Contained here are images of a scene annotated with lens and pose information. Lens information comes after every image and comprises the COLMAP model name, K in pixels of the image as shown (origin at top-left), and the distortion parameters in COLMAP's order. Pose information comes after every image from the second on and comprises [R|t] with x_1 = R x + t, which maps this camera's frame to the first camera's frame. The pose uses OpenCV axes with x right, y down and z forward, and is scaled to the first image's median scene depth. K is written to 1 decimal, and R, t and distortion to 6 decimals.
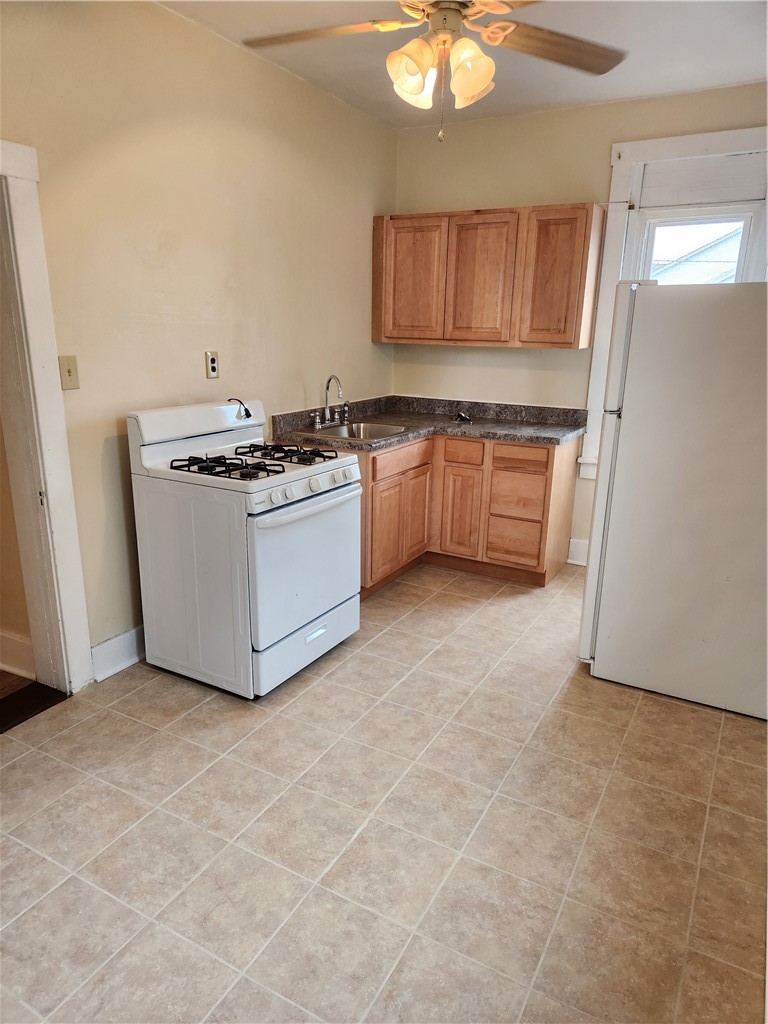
lens RADIAL K [[670.5, 0, 381.1], [0, 670.5, 510.8], [0, 0, 1]] dist [0.065648, -0.052069]
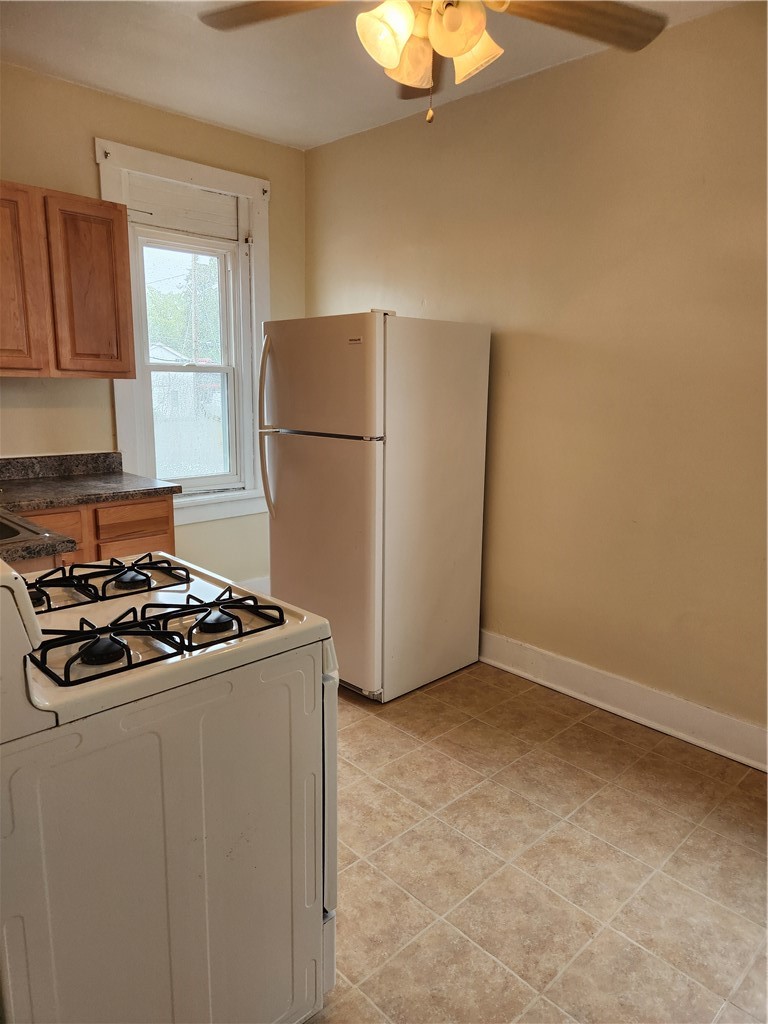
lens RADIAL K [[670.5, 0, 381.1], [0, 670.5, 510.8], [0, 0, 1]] dist [0.065648, -0.052069]
pose [[0.295065, -0.198063, 0.934723, -0.695593], [0.240206, 0.962237, 0.128067, -0.193419], [-0.924791, 0.186738, 0.331498, 0.780076]]
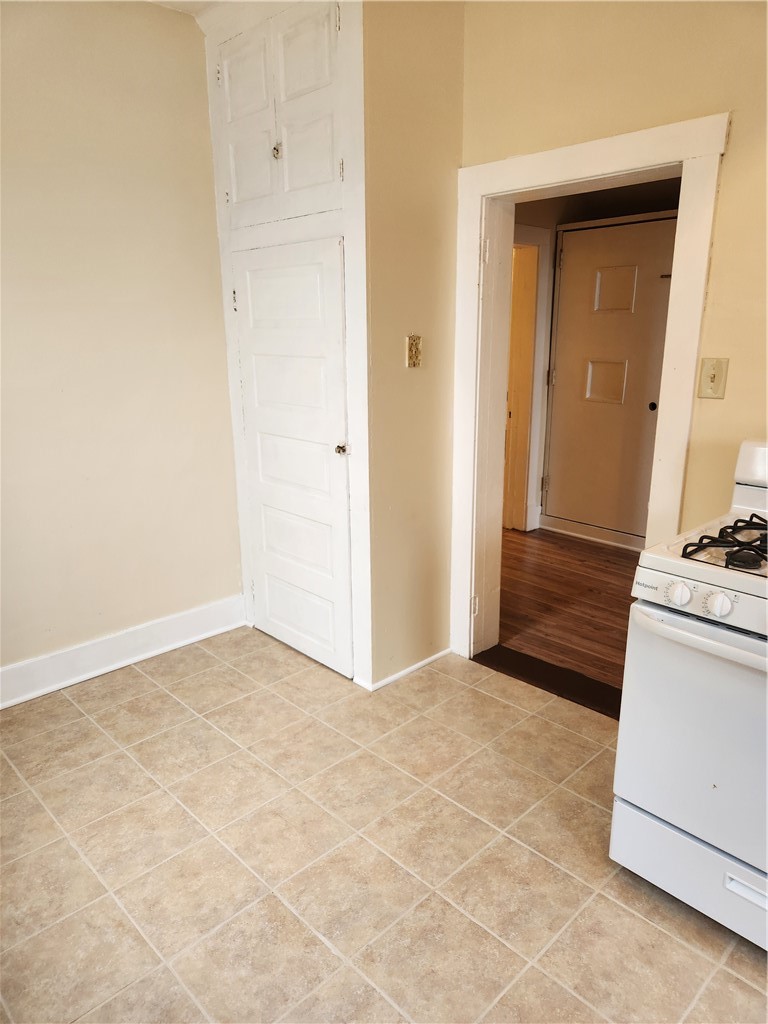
lens RADIAL K [[691.1, 0, 399.1], [0, 691.1, 510.9], [0, 0, 1]] dist [0.070222, -0.053420]
pose [[-0.271269, 0.227986, -0.935112, 0.518653], [-0.256405, 0.919317, 0.298517, -0.227330], [0.927723, 0.320746, -0.190925, 0.922394]]
